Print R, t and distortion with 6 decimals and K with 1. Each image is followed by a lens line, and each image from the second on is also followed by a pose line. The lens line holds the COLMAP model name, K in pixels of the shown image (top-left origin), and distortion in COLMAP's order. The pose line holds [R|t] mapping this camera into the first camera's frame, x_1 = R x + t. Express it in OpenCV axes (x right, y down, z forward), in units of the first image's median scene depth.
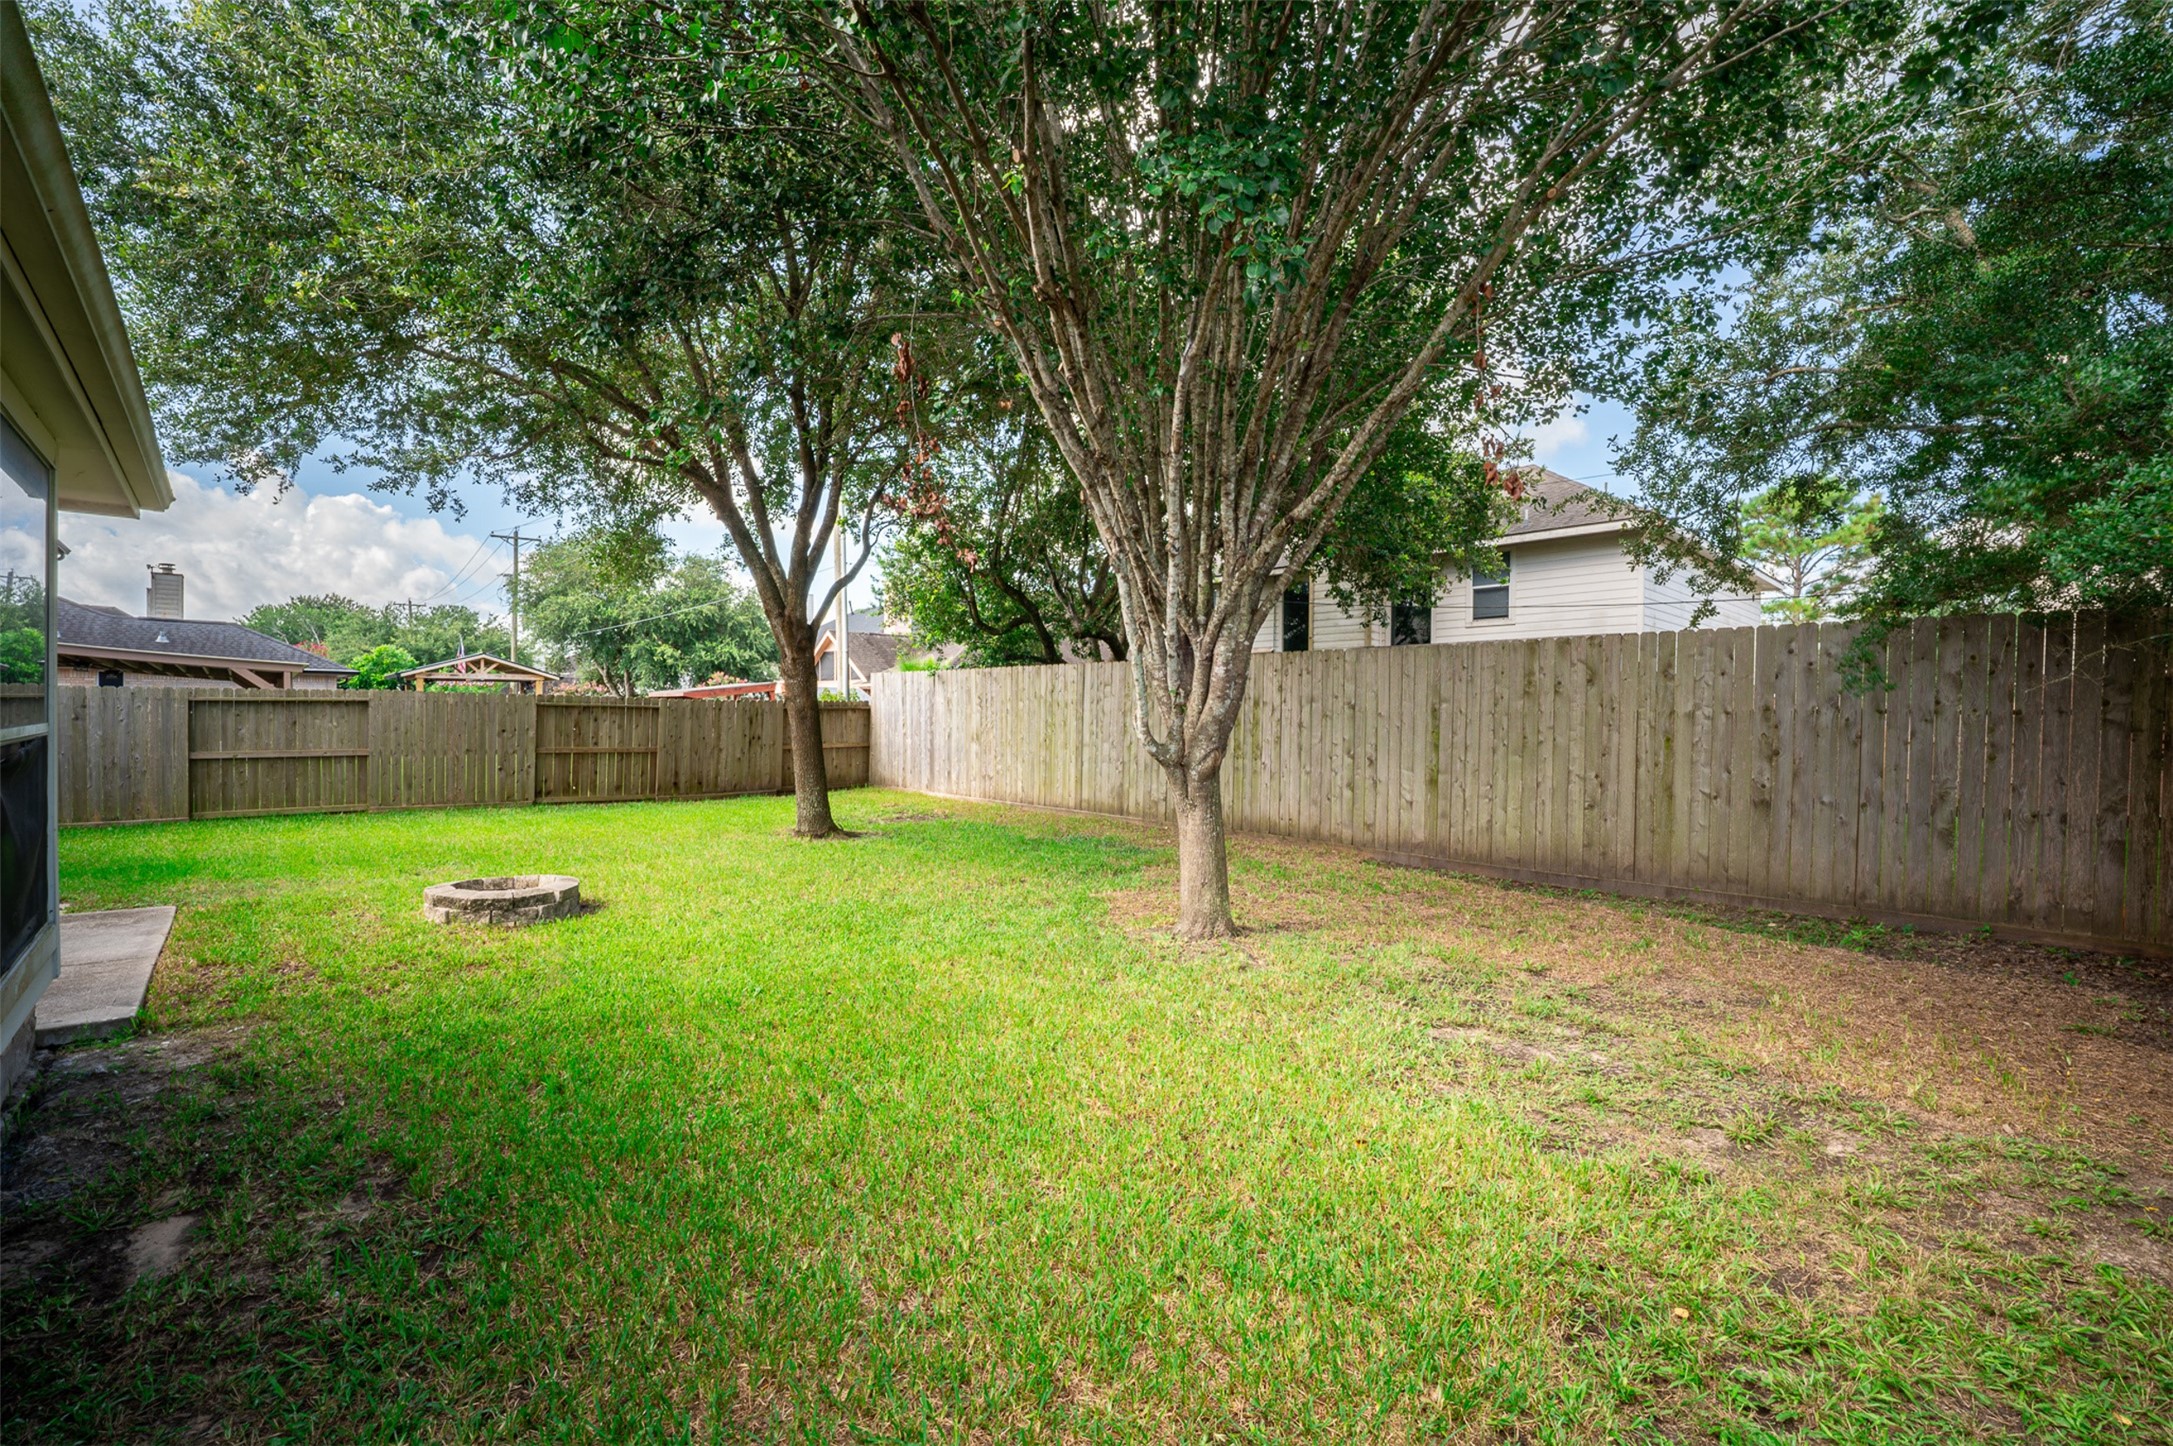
lens RADIAL K [[904.2, 0, 1083.0], [0, 904.2, 703.6], [0, 0, 1]] dist [0.013020, -0.009417]
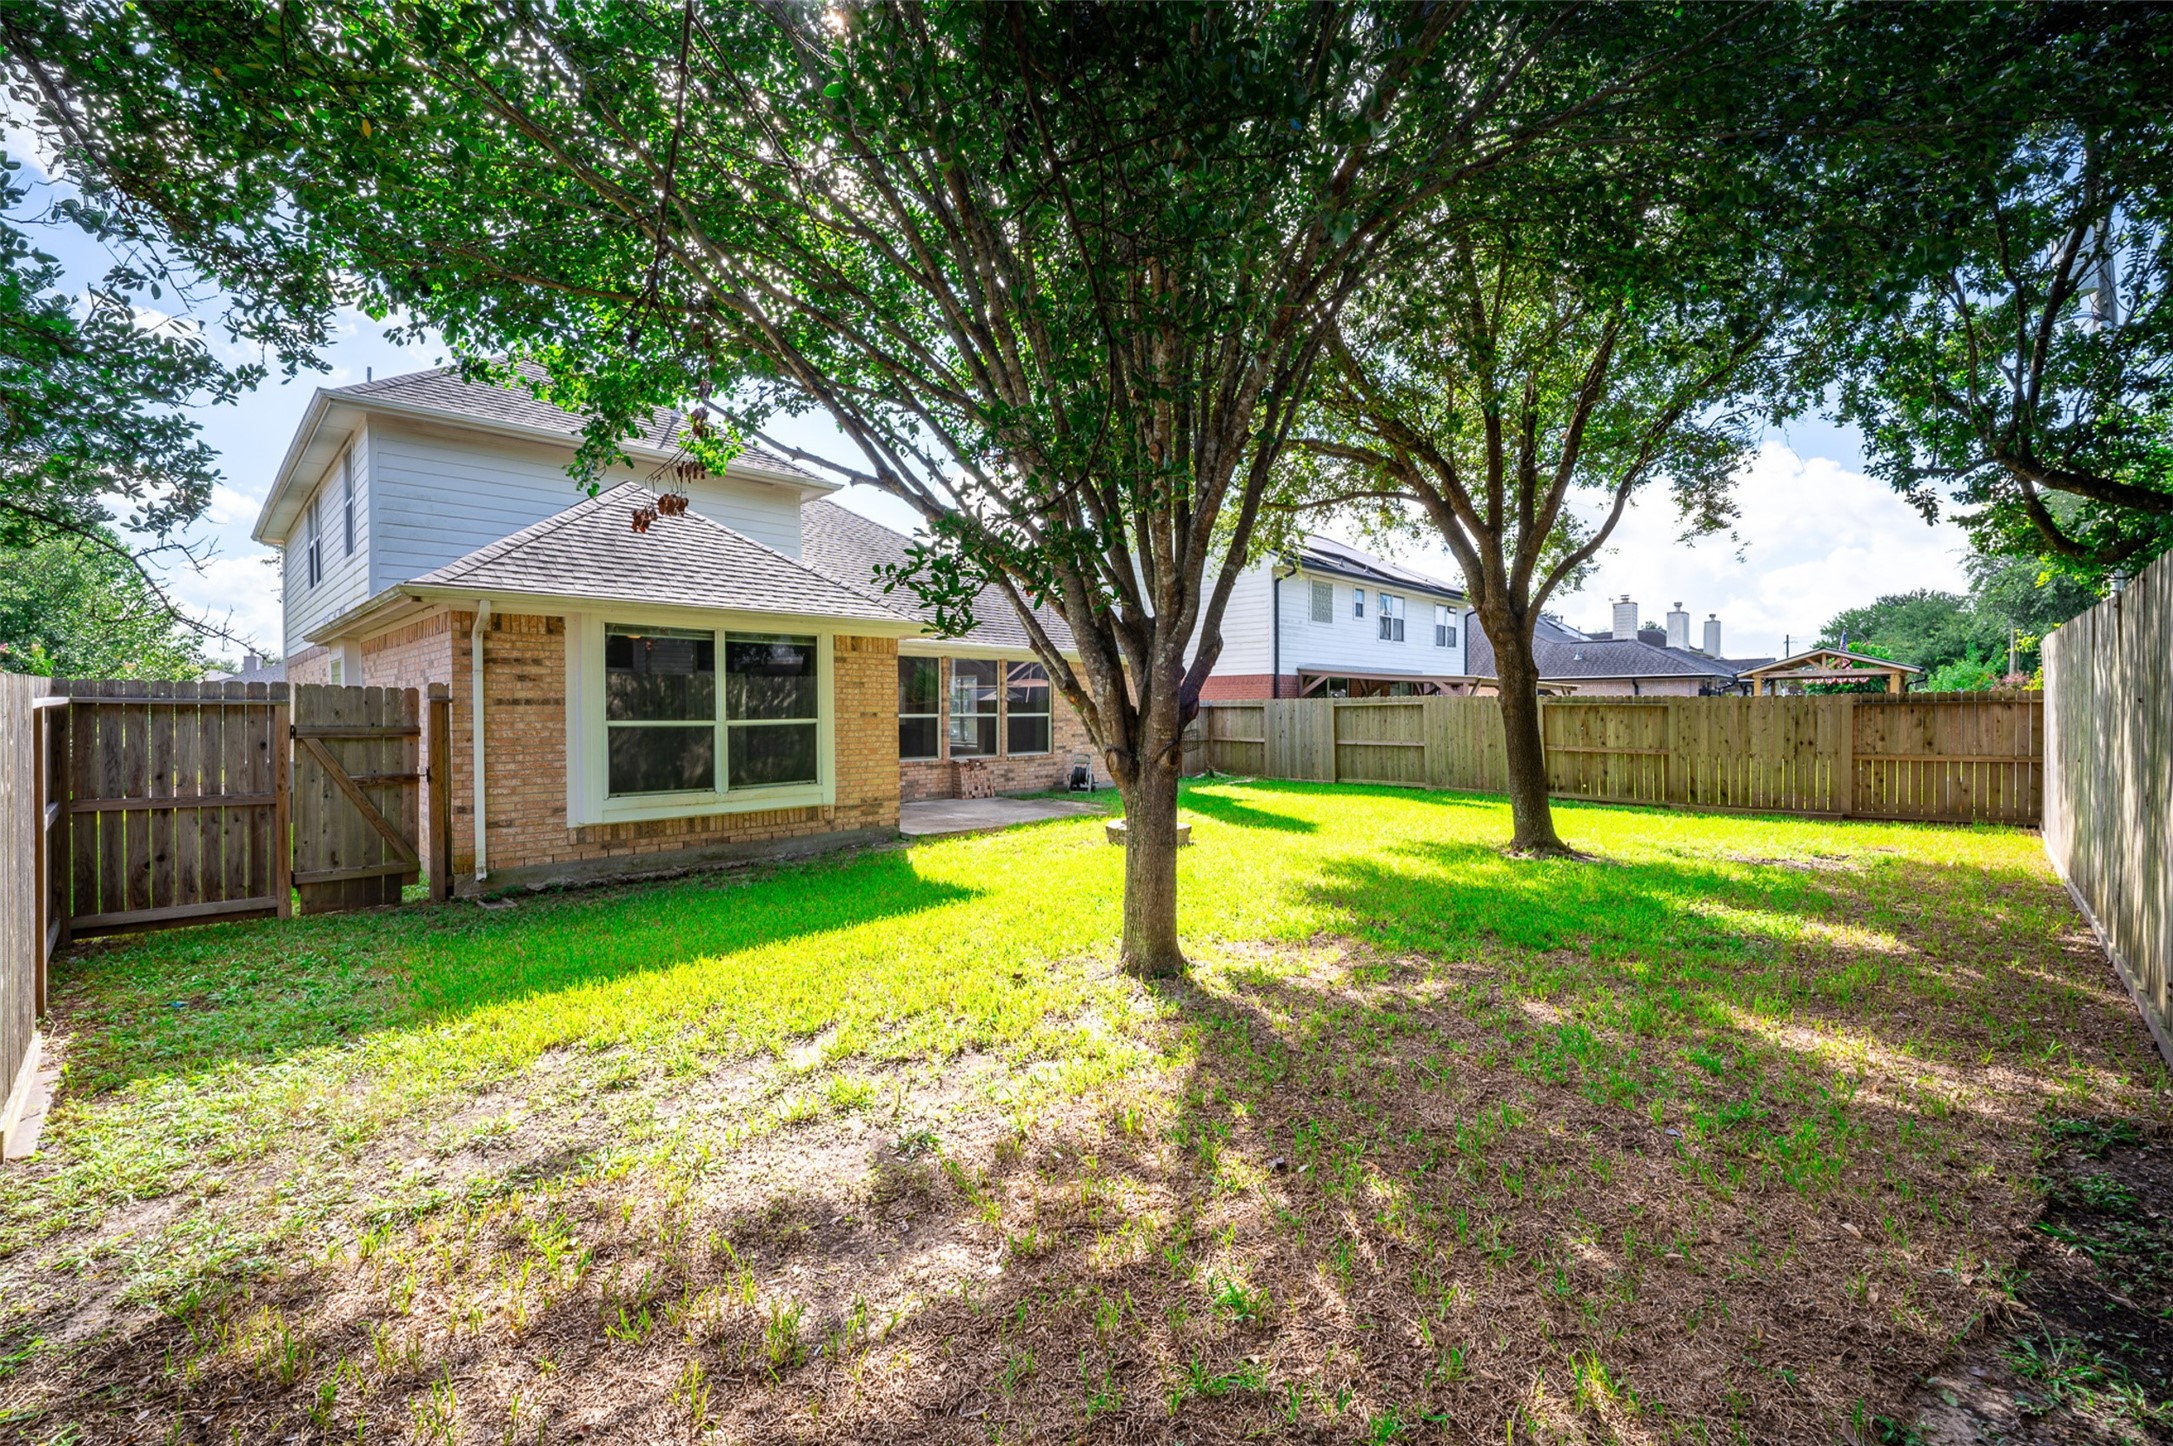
lens RADIAL K [[904.2, 0, 1083.0], [0, 904.2, 703.6], [0, 0, 1]] dist [0.013020, -0.009417]
pose [[0.045316, -0.019628, -0.998780, 0.411787], [0.018529, 0.999651, -0.018805, 0.010194], [0.998801, -0.017654, 0.045664, 0.396725]]
